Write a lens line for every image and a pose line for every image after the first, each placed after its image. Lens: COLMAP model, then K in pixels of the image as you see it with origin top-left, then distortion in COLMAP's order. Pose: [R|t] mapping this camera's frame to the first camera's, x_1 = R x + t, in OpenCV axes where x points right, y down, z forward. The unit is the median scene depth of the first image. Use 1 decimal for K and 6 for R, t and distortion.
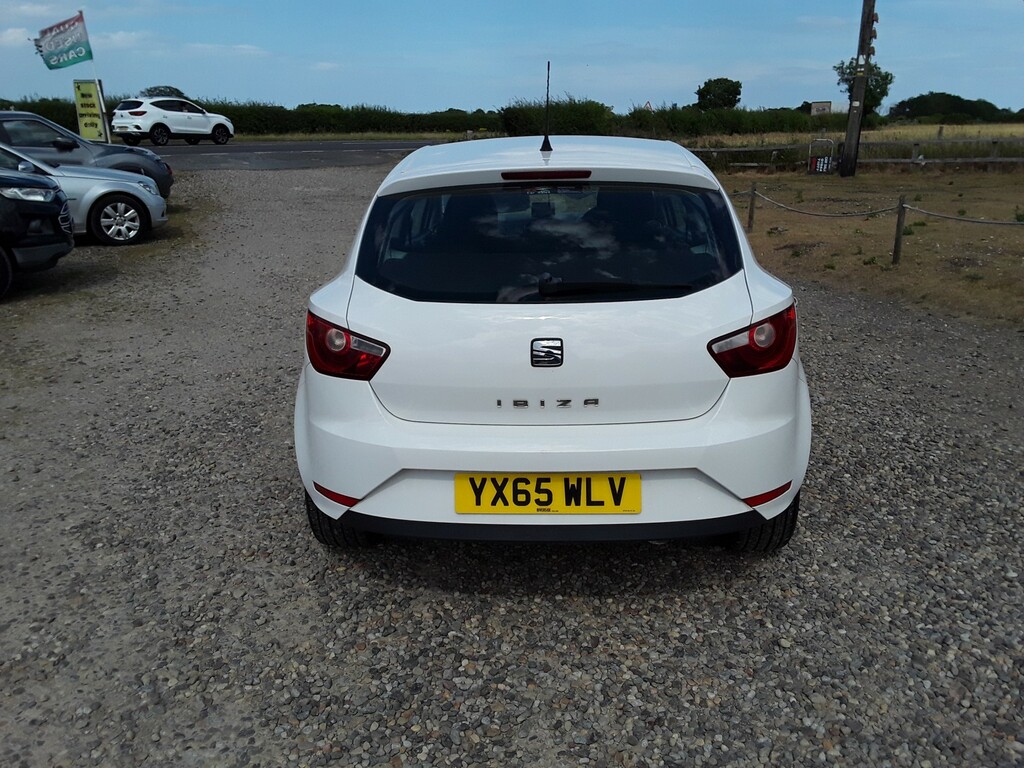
lens RADIAL K [[868.0, 0, 520.2], [0, 868.0, 387.4], [0, 0, 1]] dist [0.065891, -0.093655]
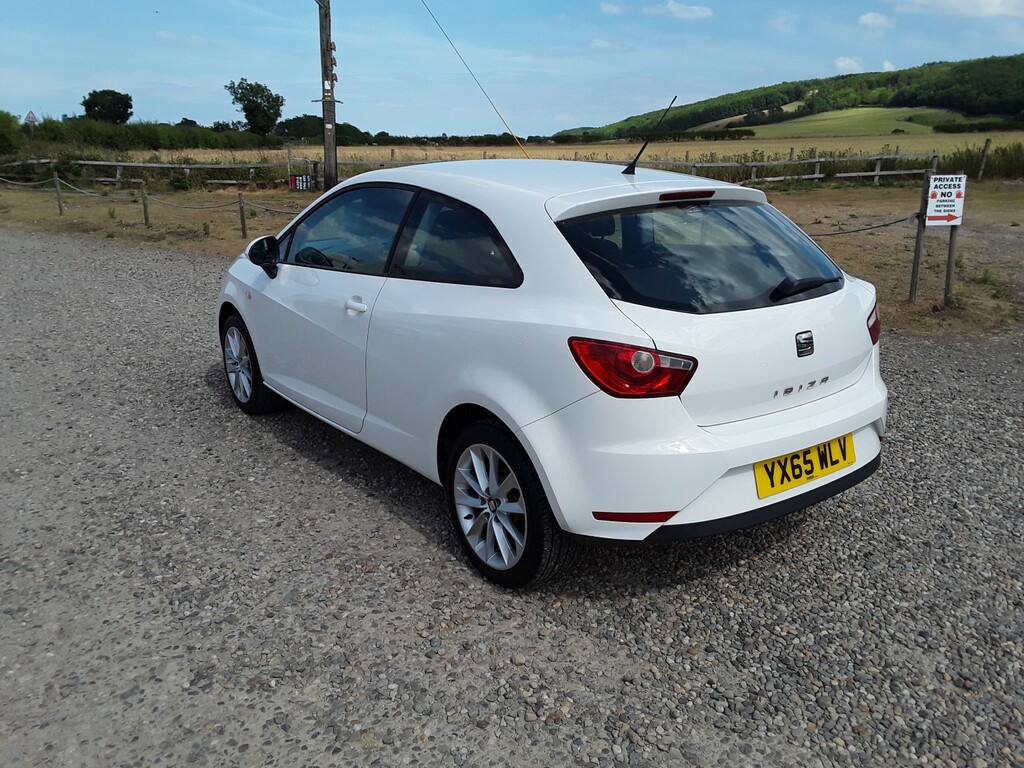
lens RADIAL K [[868.0, 0, 515.2], [0, 868.0, 385.0], [0, 0, 1]] dist [0.065891, -0.093655]
pose [[0.758826, -0.155766, 0.632392, -0.928475], [0.168339, 0.984893, 0.040597, -0.090100], [-0.629162, 0.075650, 0.773584, 0.302642]]
